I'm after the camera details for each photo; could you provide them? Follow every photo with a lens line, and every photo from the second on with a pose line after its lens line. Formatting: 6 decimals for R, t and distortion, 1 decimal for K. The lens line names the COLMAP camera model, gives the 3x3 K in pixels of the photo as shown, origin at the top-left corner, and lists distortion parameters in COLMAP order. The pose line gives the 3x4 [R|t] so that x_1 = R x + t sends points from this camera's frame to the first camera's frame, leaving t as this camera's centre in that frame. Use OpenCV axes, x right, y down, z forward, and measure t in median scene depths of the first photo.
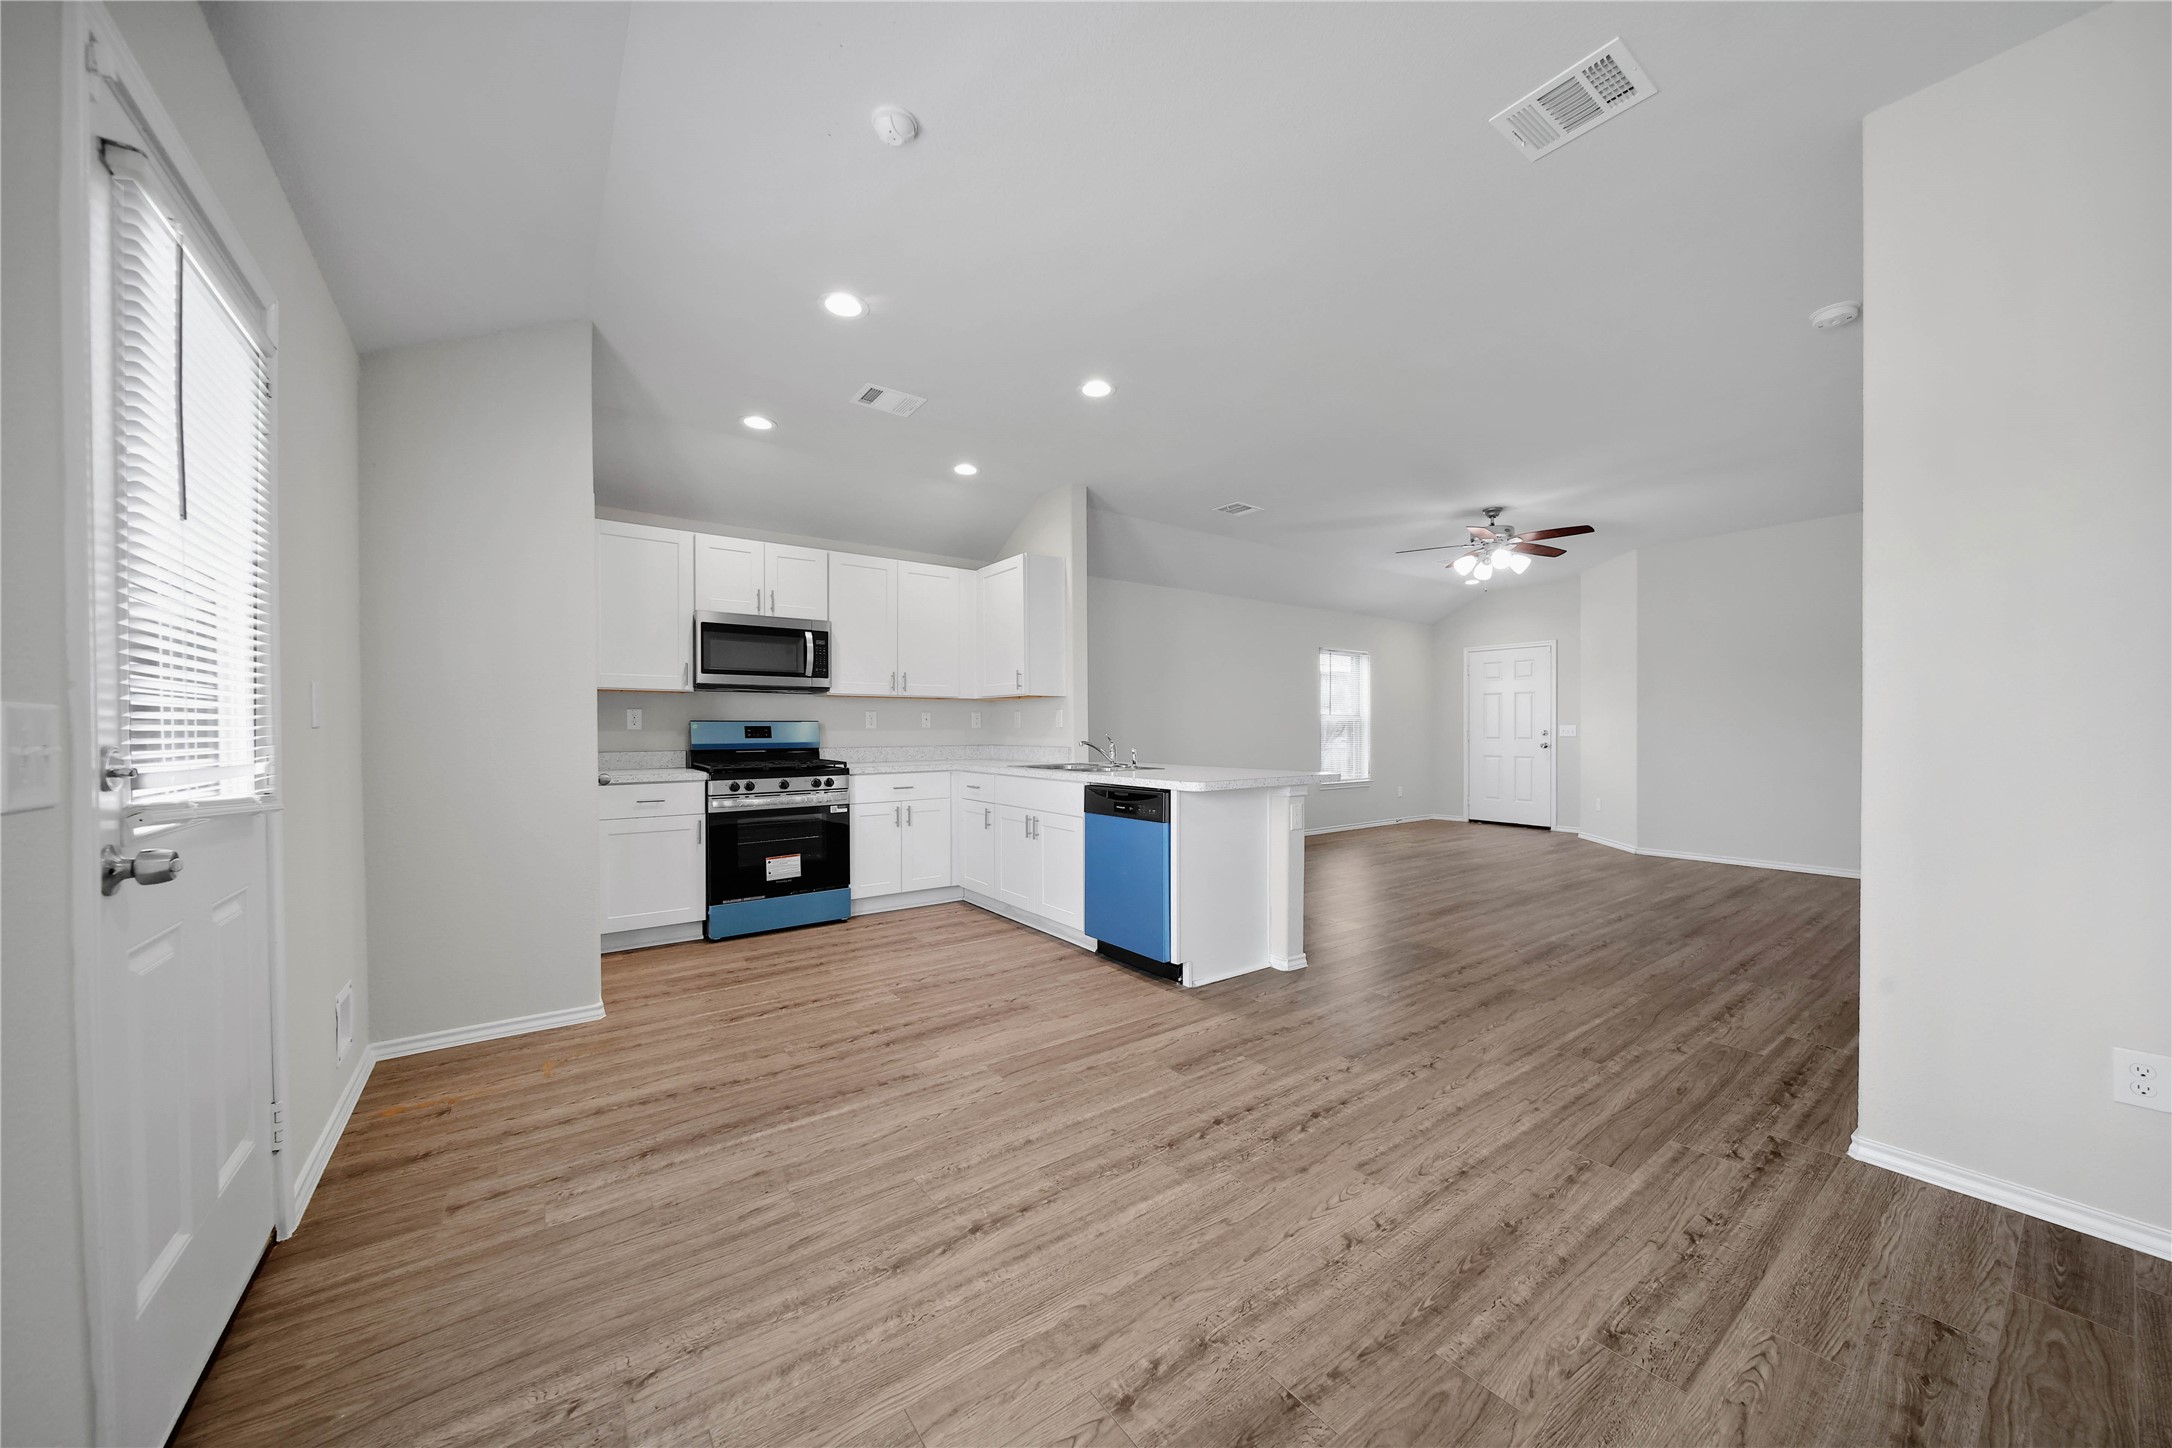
lens RADIAL K [[758.9, 0, 1082.4], [0, 758.9, 737.3], [0, 0, 1]] dist [-0.005695, -0.000100]
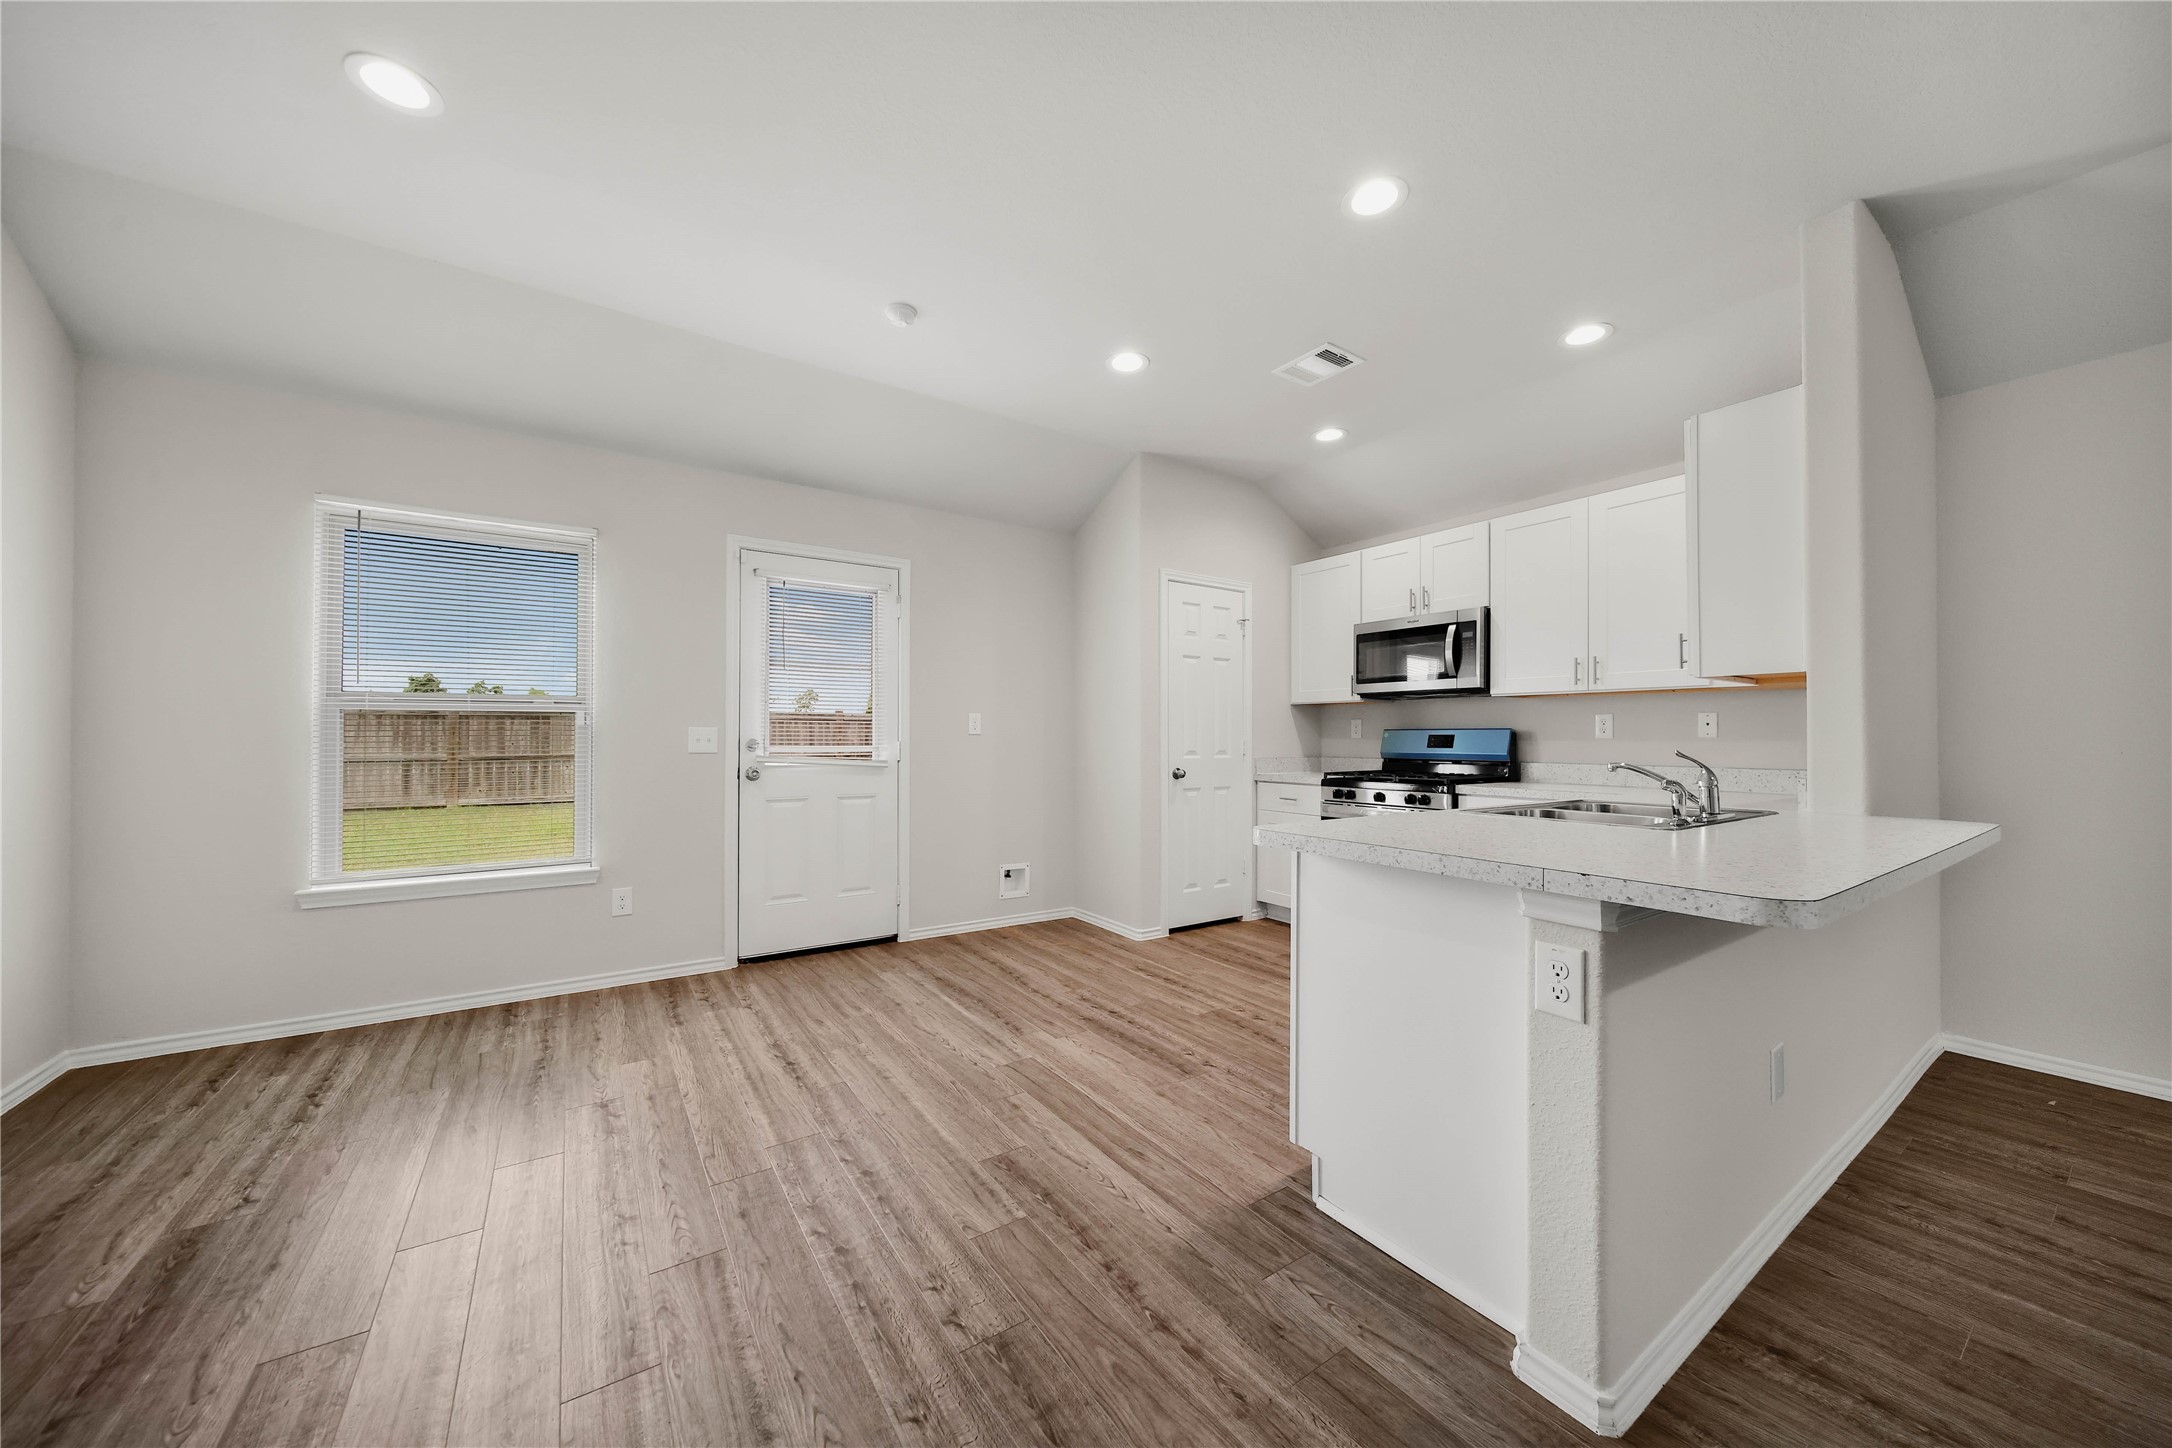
lens RADIAL K [[759.0, 0, 1081.5], [0, 759.0, 733.1], [0, 0, 1]] dist [-0.001287, -0.000361]
pose [[-0.034473, -0.000901, -0.999405, 0.564530], [-0.016969, 0.999856, -0.000316, -0.009726], [0.999262, 0.016948, -0.034483, 0.673919]]
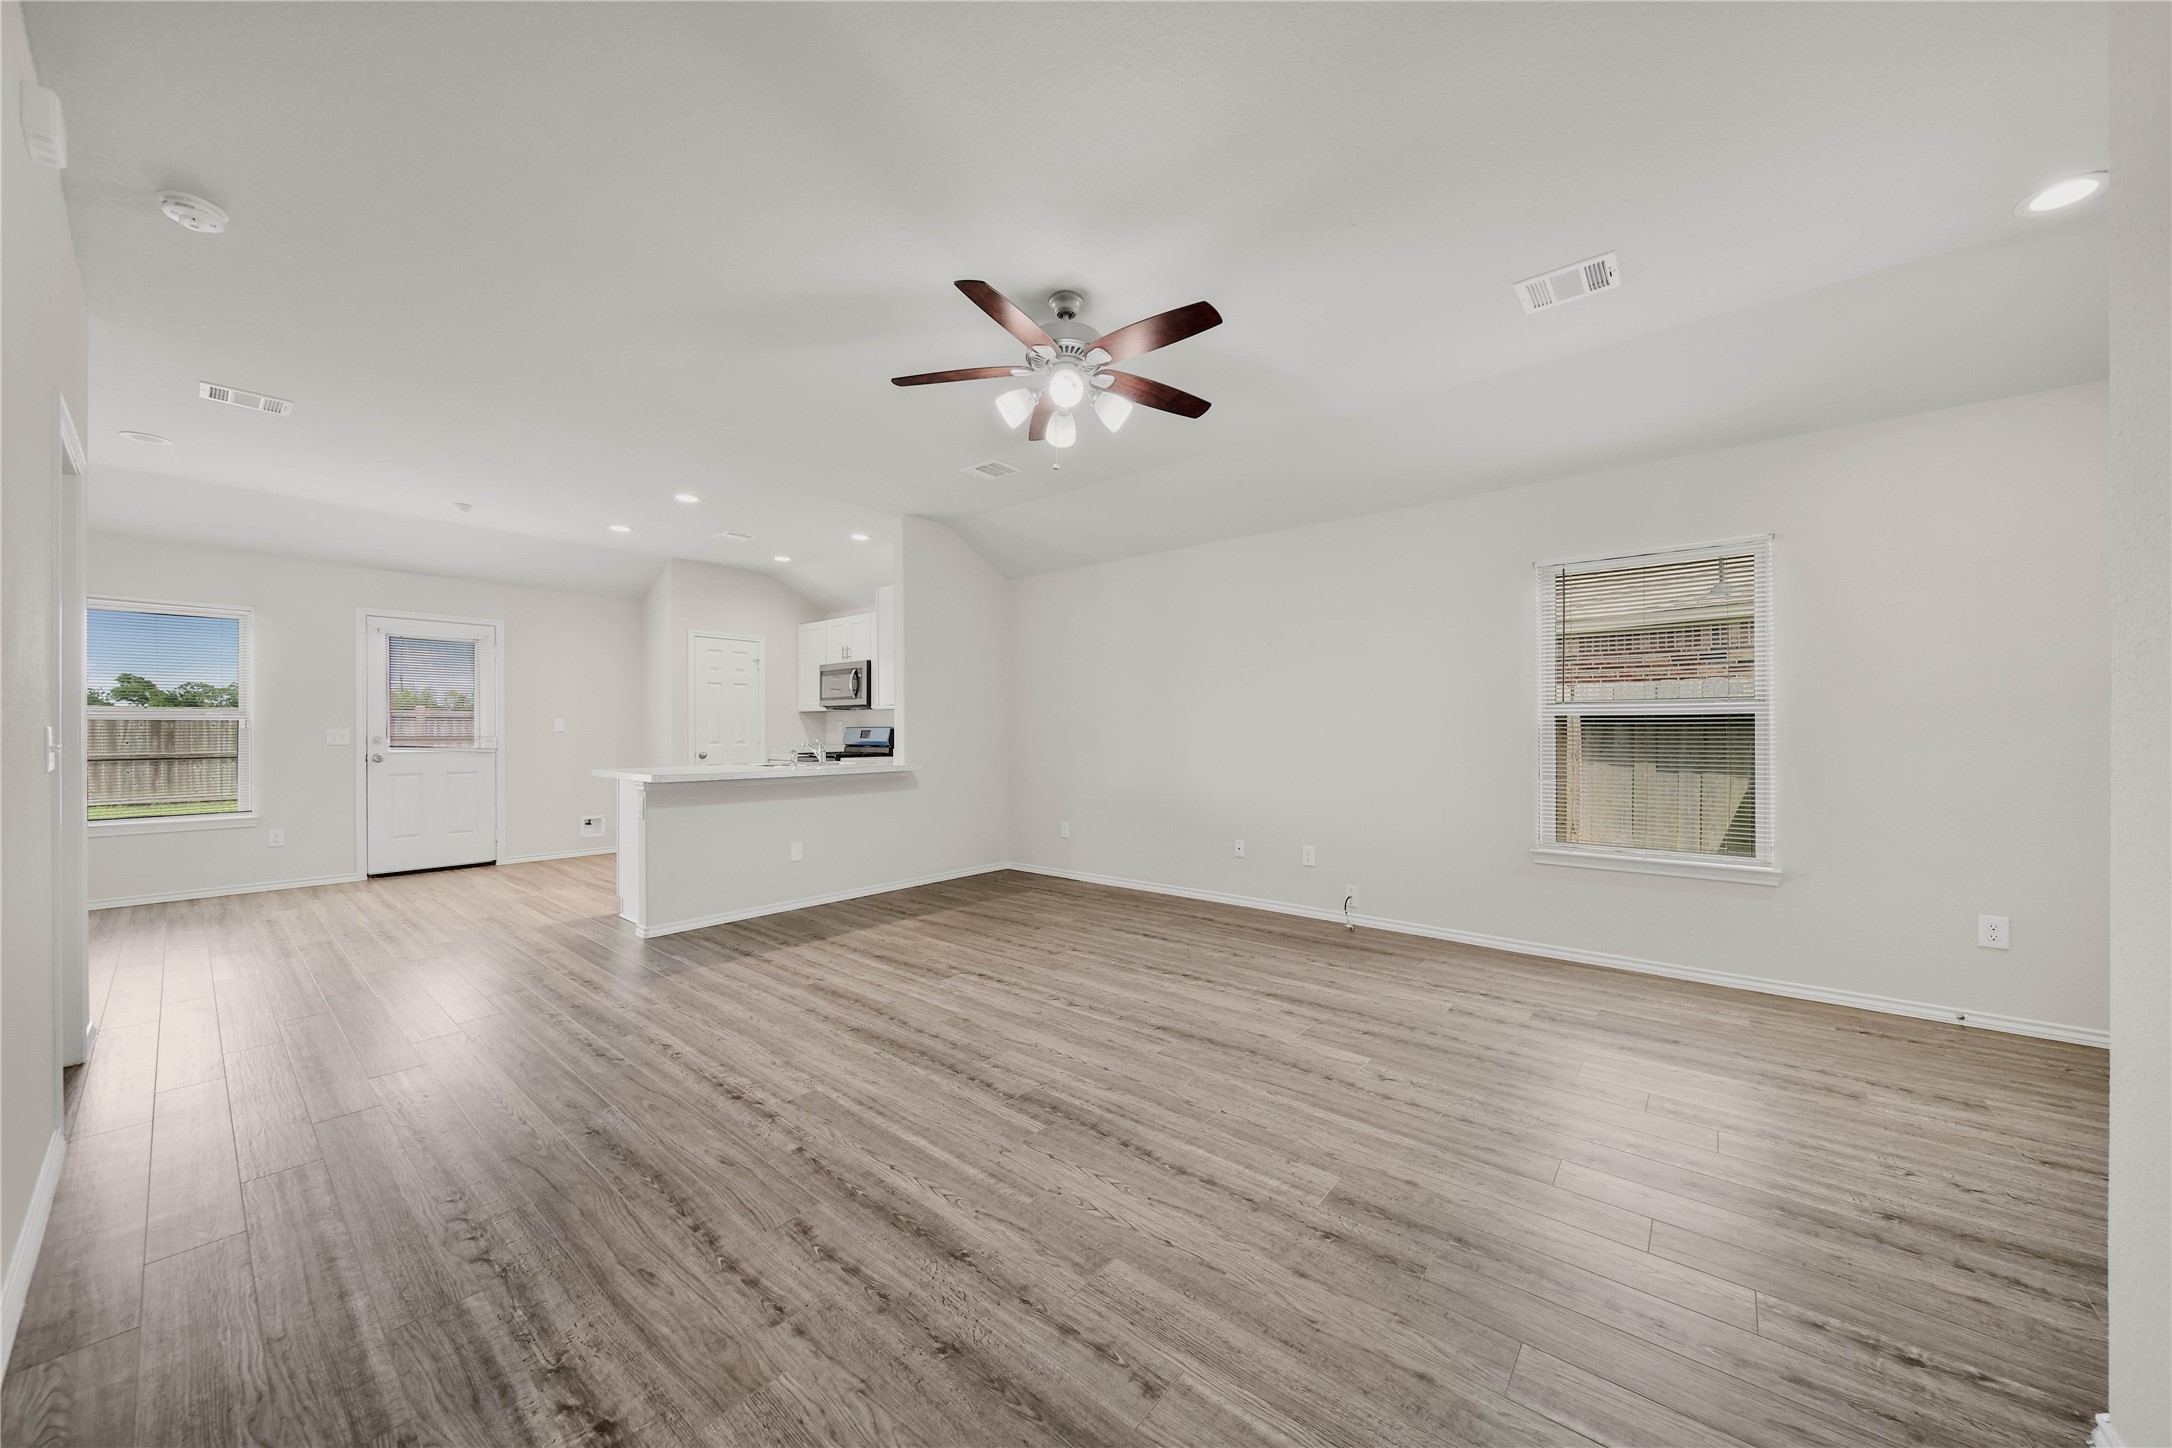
lens RADIAL K [[759.0, 0, 1081.5], [0, 759.0, 733.1], [0, 0, 1]] dist [-0.001287, -0.000361]
pose [[0.243192, 0.004484, -0.969968, 1.388136], [-0.010119, 0.999947, 0.002086, -0.019176], [0.969925, 0.009308, 0.243224, 1.193924]]
